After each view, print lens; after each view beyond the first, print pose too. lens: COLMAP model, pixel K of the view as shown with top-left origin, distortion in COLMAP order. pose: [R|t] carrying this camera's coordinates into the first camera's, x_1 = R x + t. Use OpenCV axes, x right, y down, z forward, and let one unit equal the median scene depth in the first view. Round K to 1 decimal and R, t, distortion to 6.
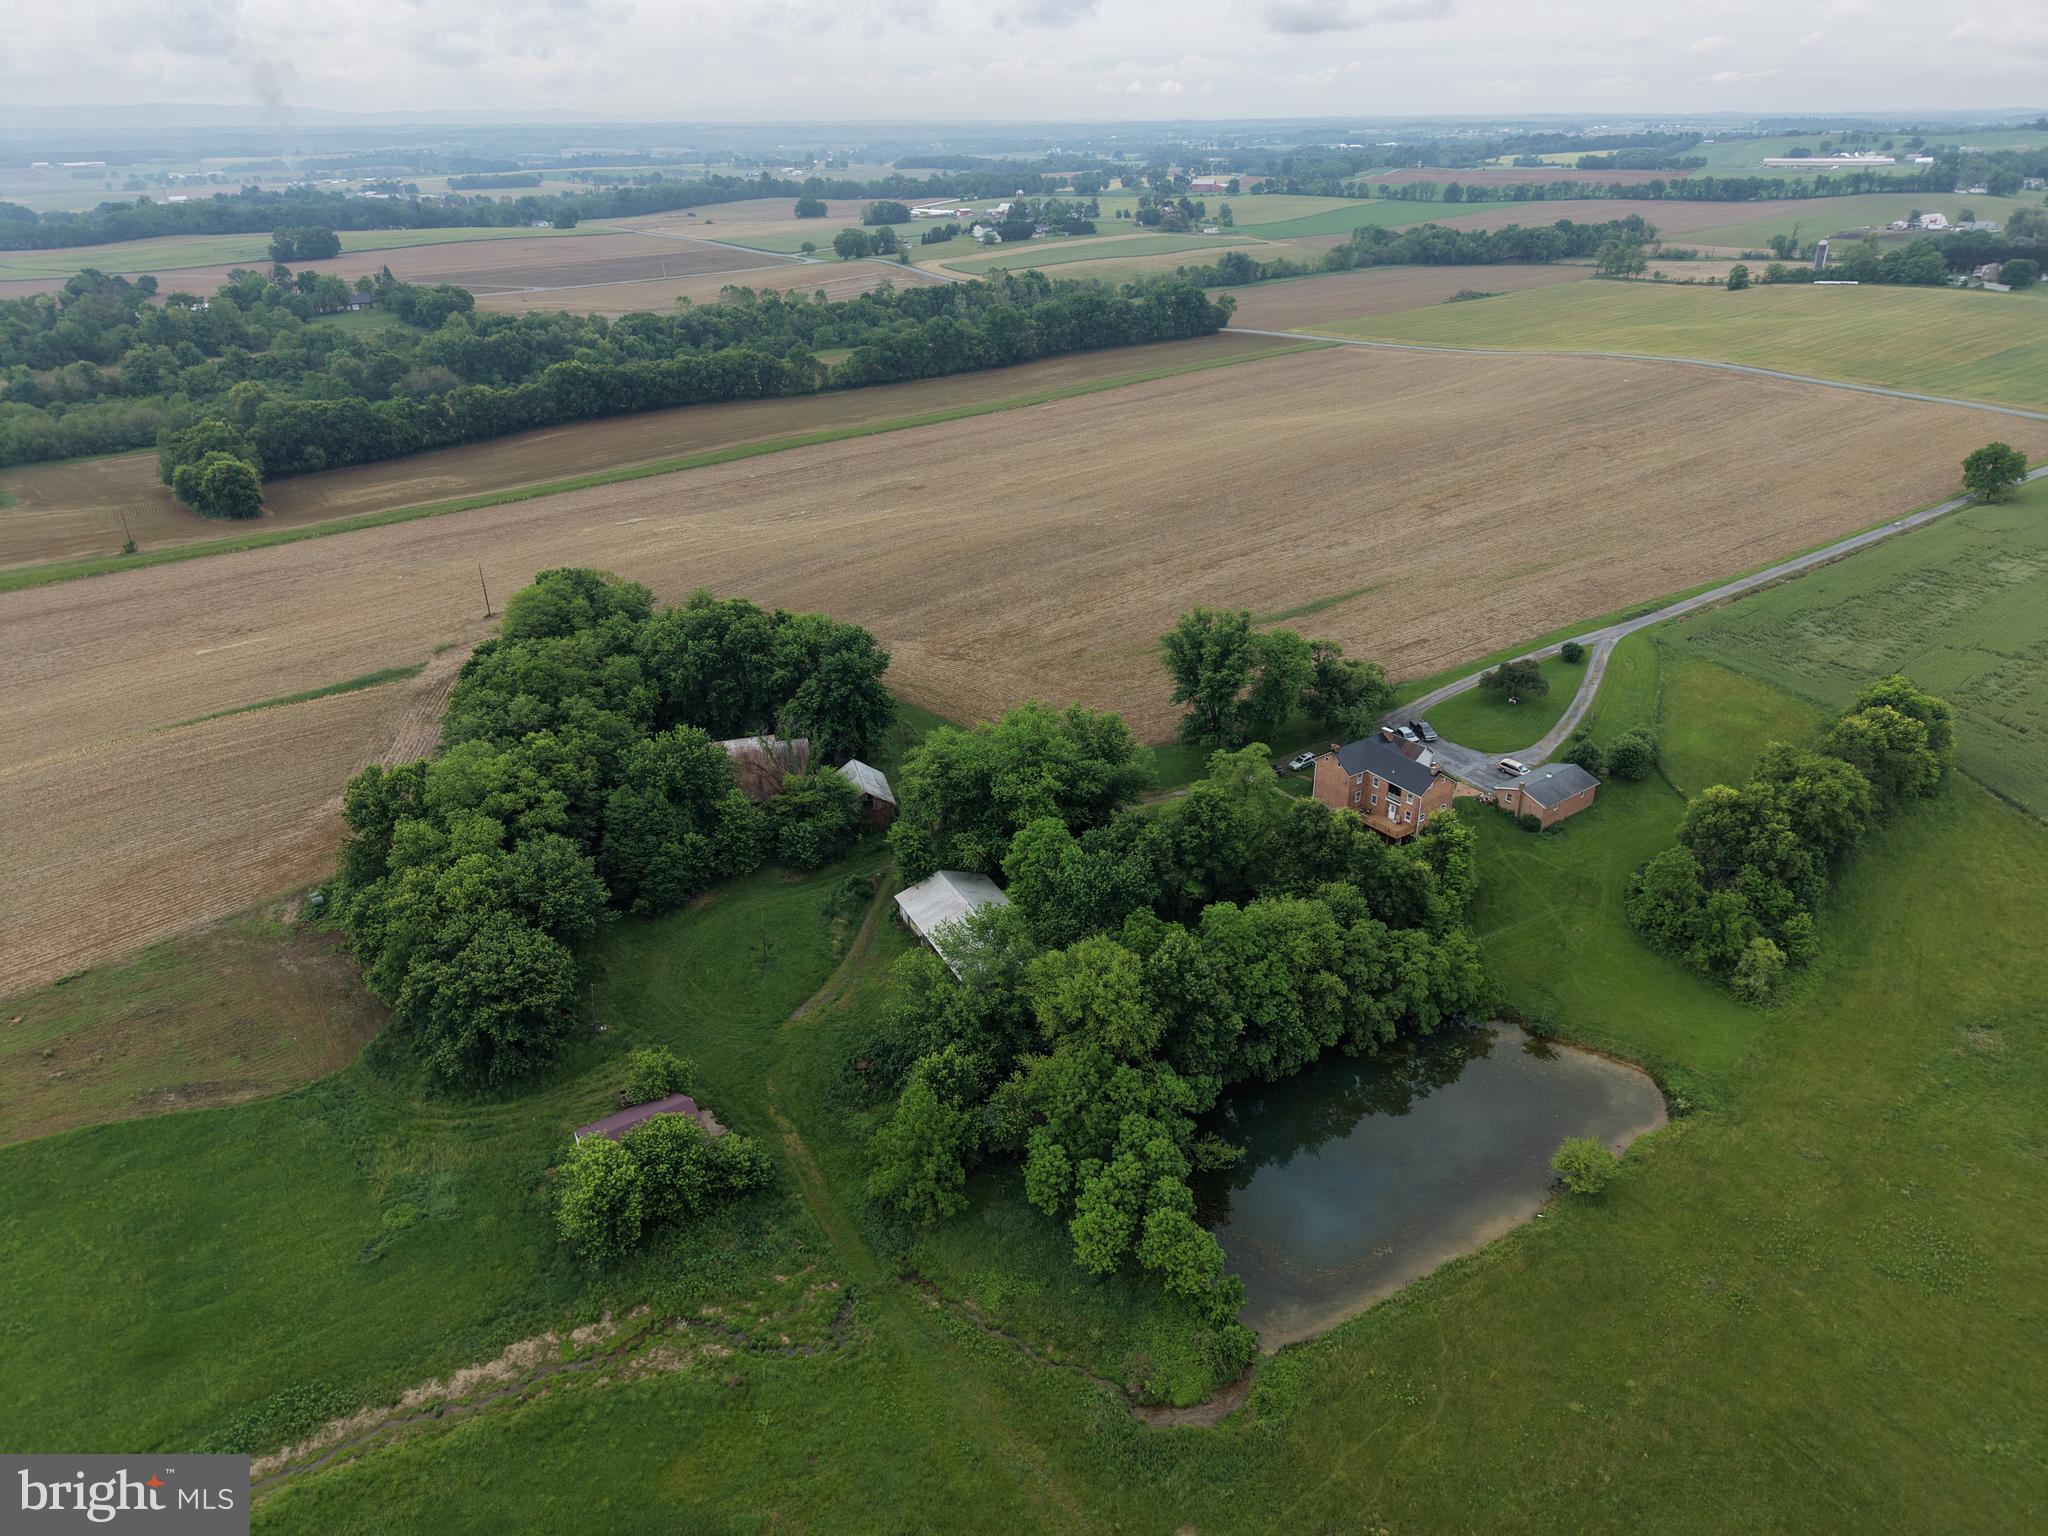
lens RADIAL K [[1379.5, 0, 1024.4], [0, 1379.5, 762.9], [0, 0, 1]] dist [0.023115, -0.026113]
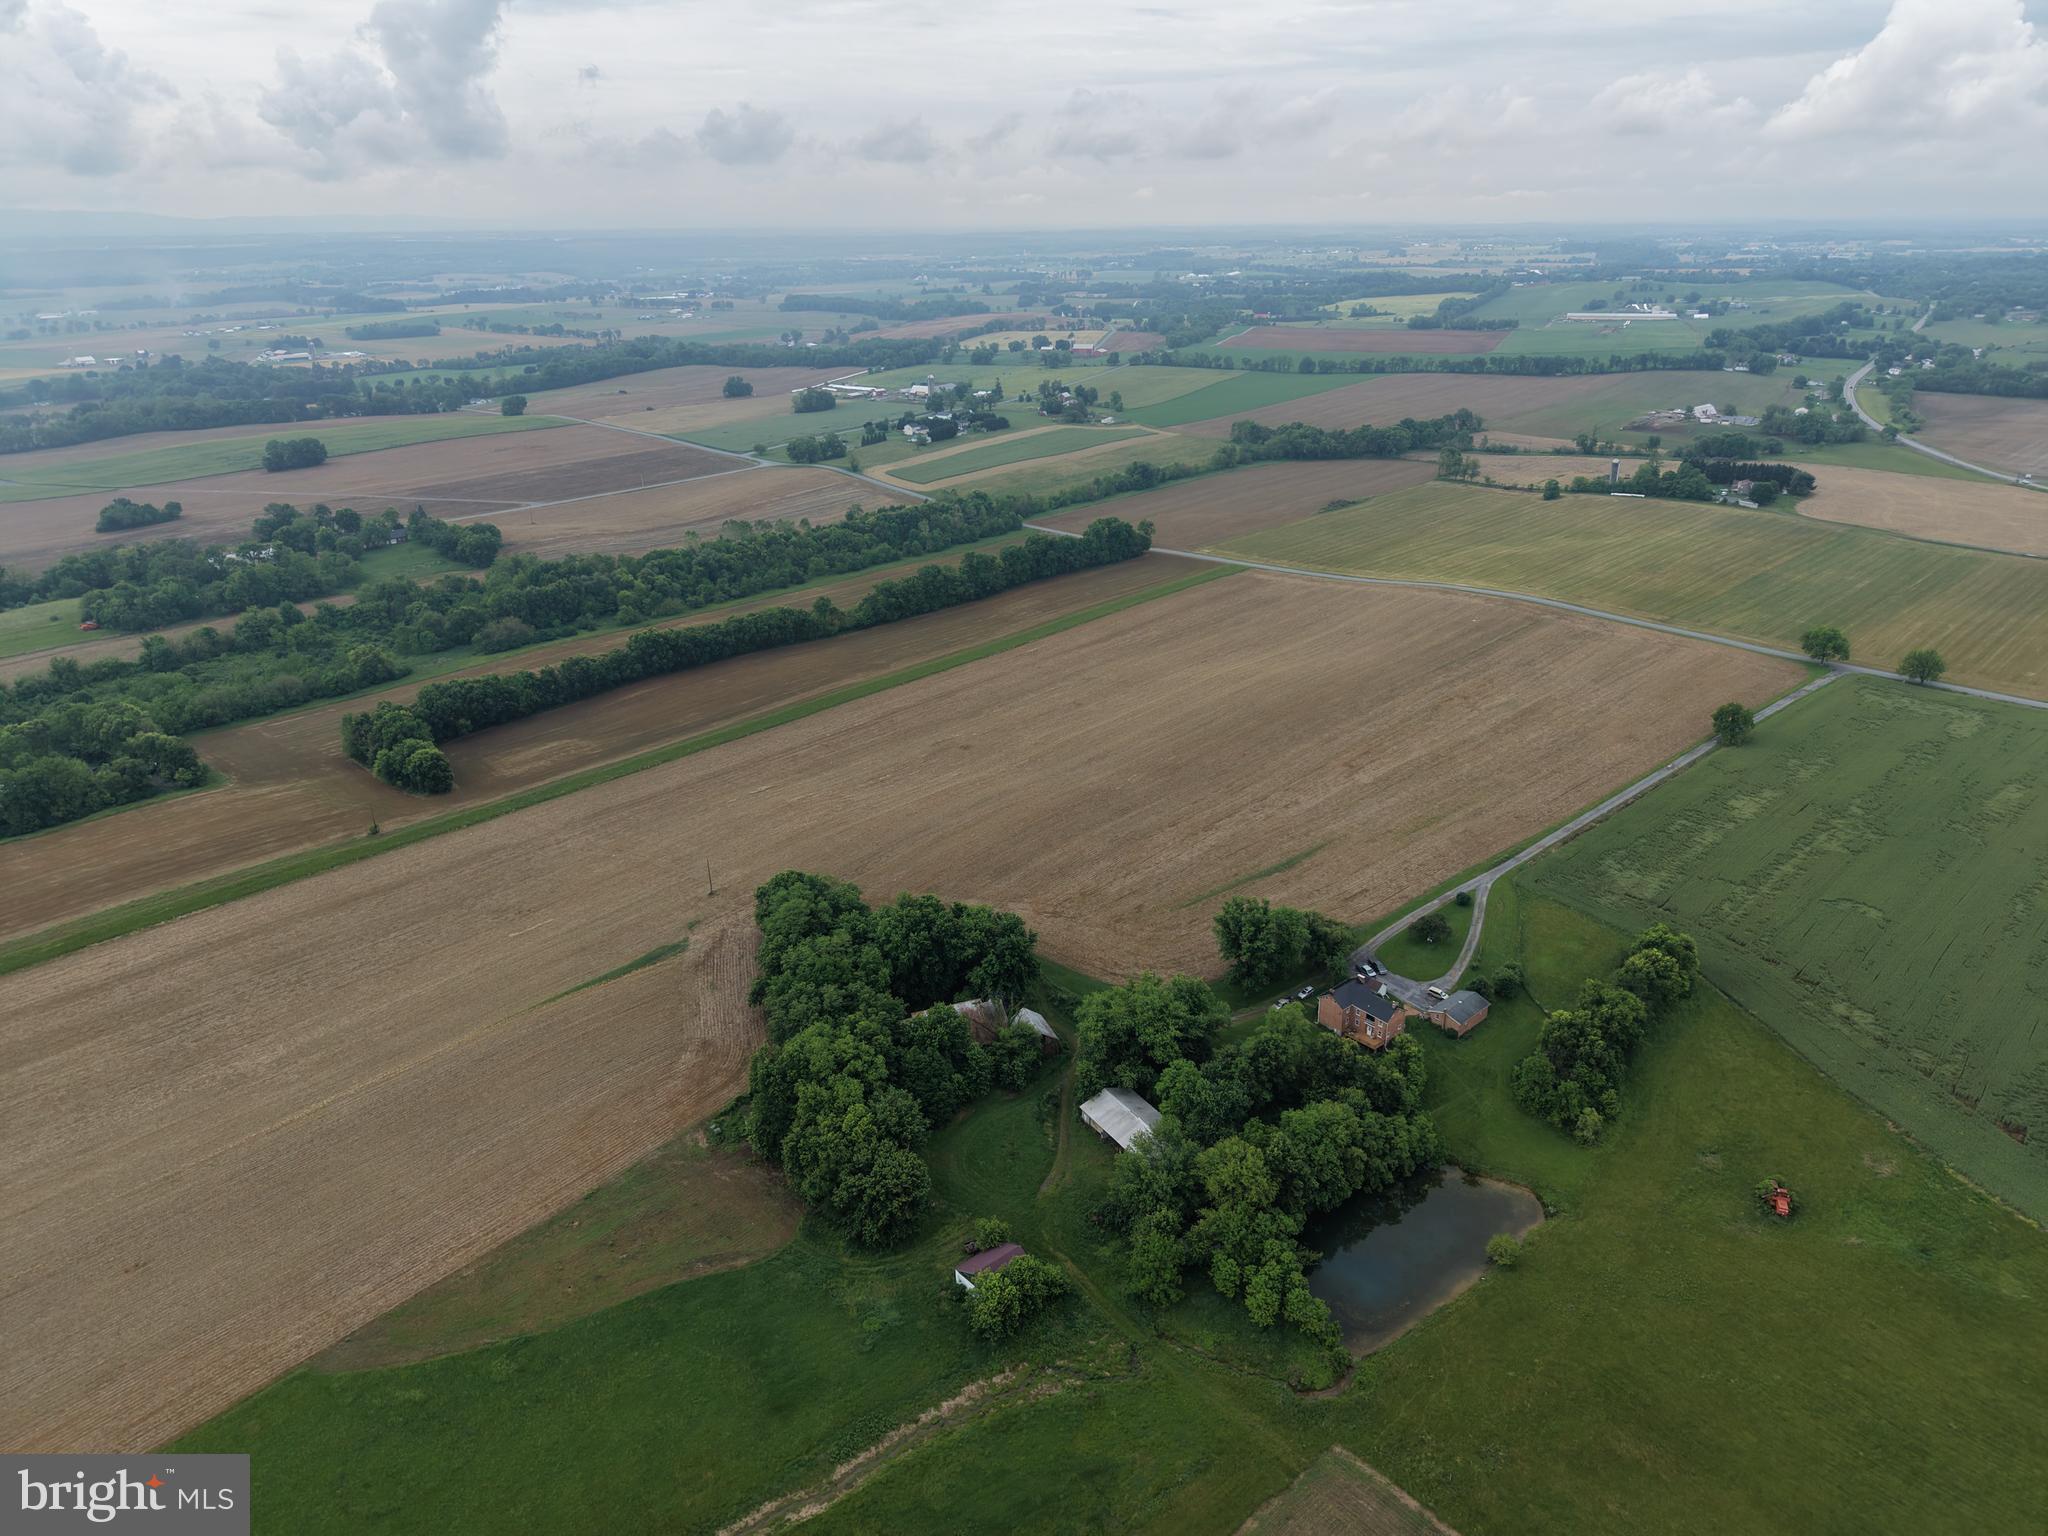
lens RADIAL K [[1379.5, 0, 1024.1], [0, 1379.5, 761.4], [0, 0, 1]] dist [0.023115, -0.026113]
pose [[0.994857, -0.036807, 0.094362, -0.261755], [0.042581, 0.997294, -0.059930, -0.188280], [-0.091901, 0.063640, 0.993732, -0.560943]]
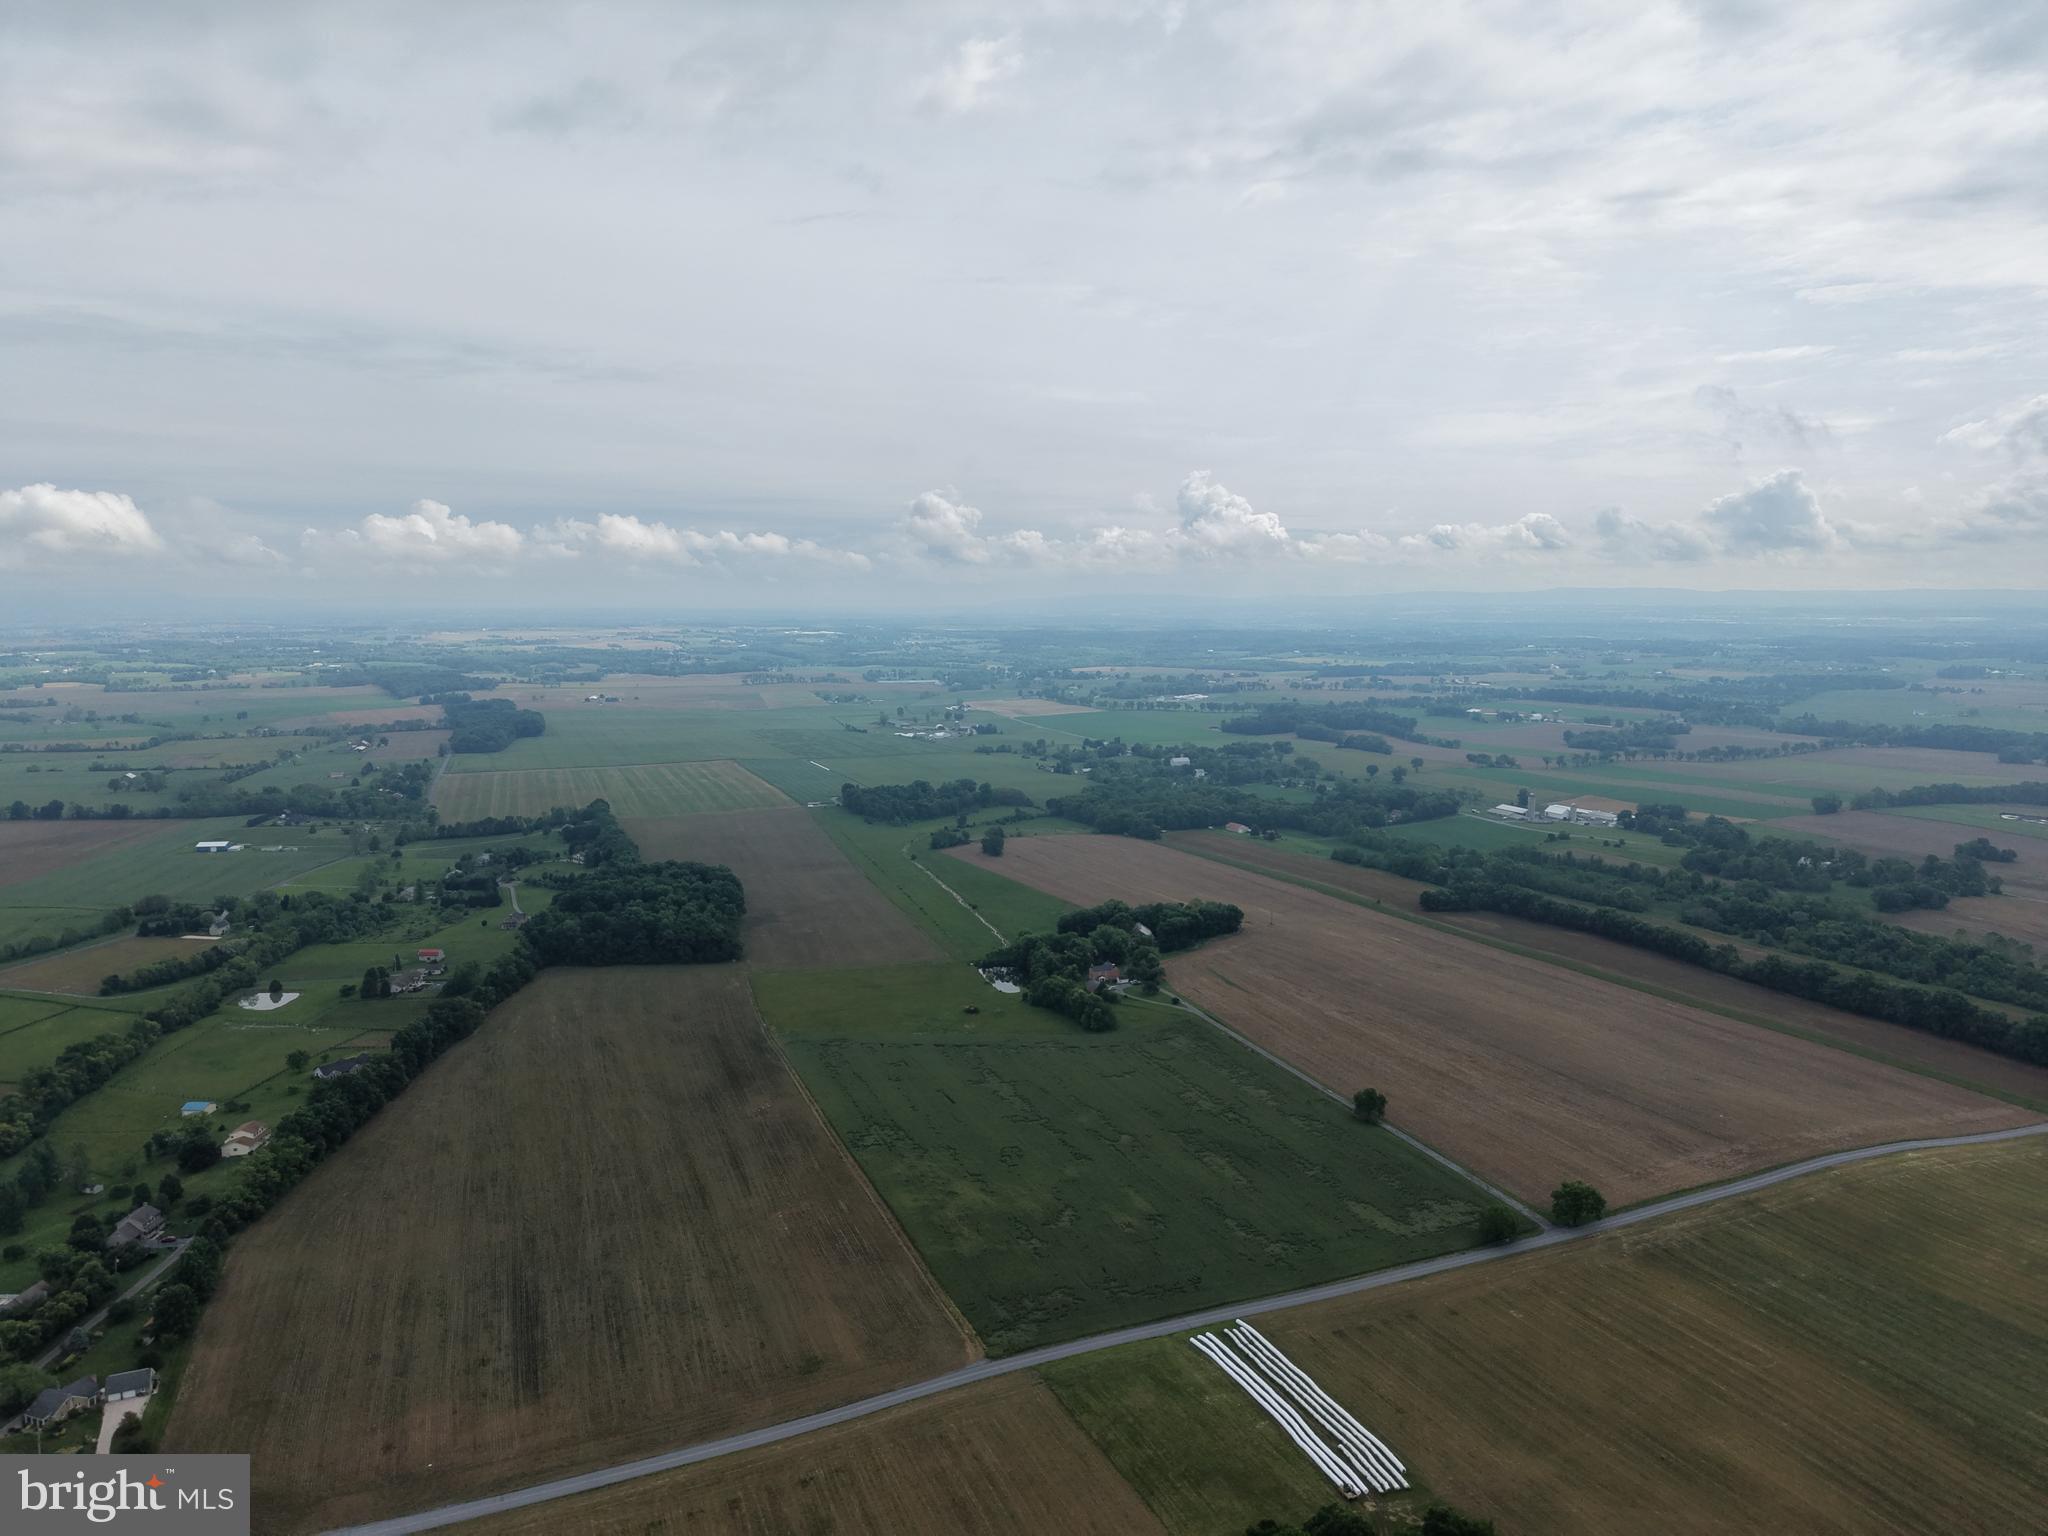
lens RADIAL K [[1379.5, 0, 1026.4], [0, 1379.5, 774.6], [0, 0, 1]] dist [0.023115, -0.026113]
pose [[-0.283601, 0.132830, -0.949698, 3.958775], [-0.402512, 0.882403, 0.243617, -1.351147], [0.870376, 0.451354, -0.196785, 1.272783]]
